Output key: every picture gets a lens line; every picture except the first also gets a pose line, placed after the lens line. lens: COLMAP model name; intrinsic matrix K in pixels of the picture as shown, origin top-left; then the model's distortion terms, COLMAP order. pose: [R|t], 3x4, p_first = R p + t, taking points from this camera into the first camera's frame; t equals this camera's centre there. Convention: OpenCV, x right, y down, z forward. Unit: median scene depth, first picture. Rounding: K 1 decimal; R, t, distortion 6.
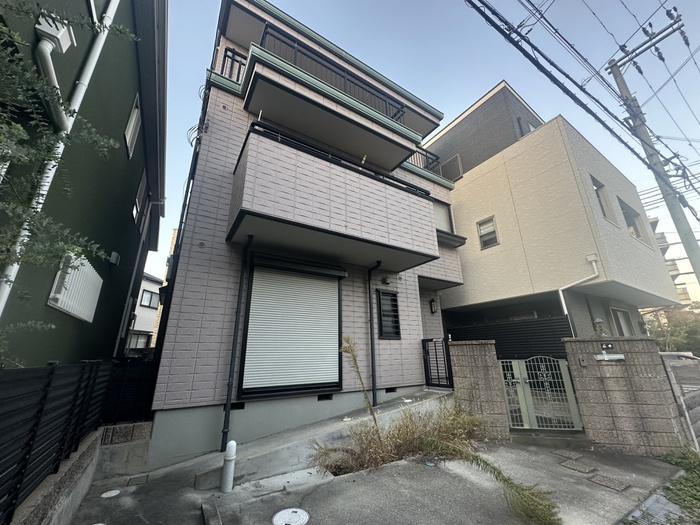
lens RADIAL K [[278.6, 0, 350.2], [0, 278.6, 262.3], [0, 0, 1]] dist [-0.003353, 0.000419]
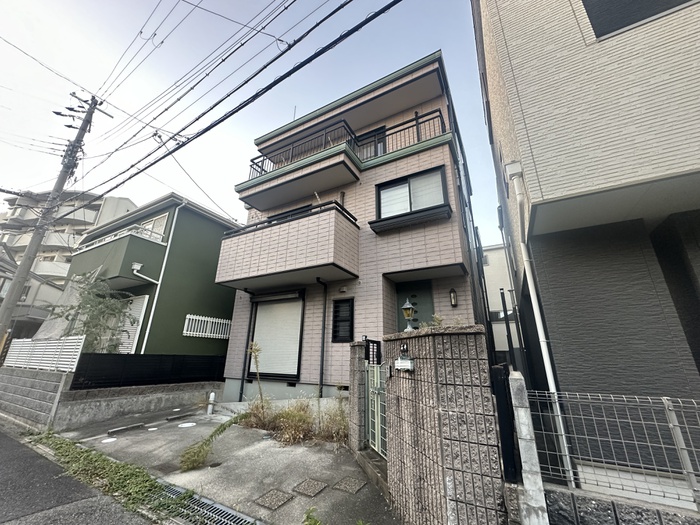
lens RADIAL K [[278.6, 0, 350.0], [0, 278.6, 263.1], [0, 0, 1]] dist [-0.003353, 0.000419]
pose [[0.477758, -0.262246, -0.838436, 1.509440], [0.254550, 0.954785, -0.153590, 0.197705], [0.840804, -0.140045, 0.522911, 0.632814]]
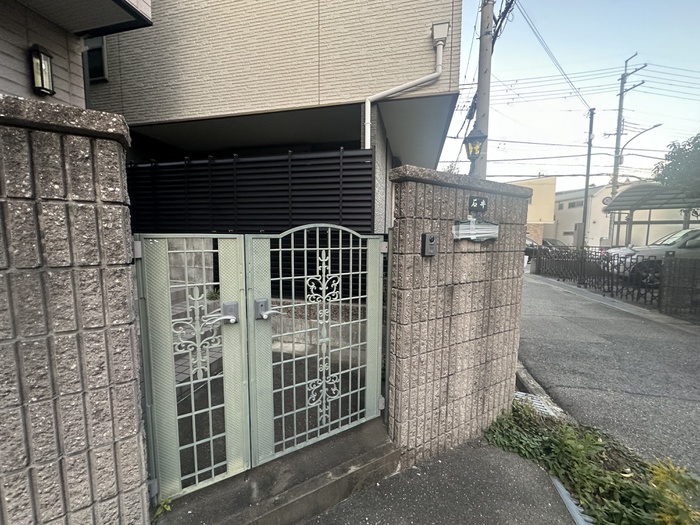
lens RADIAL K [[278.6, 0, 351.3], [0, 278.6, 262.7], [0, 0, 1]] dist [-0.003353, 0.000419]
pose [[0.713091, -0.043128, 0.699744, 0.570199], [-0.239143, 0.923279, 0.300610, 0.319103], [-0.659024, -0.381701, 0.648068, 0.885425]]
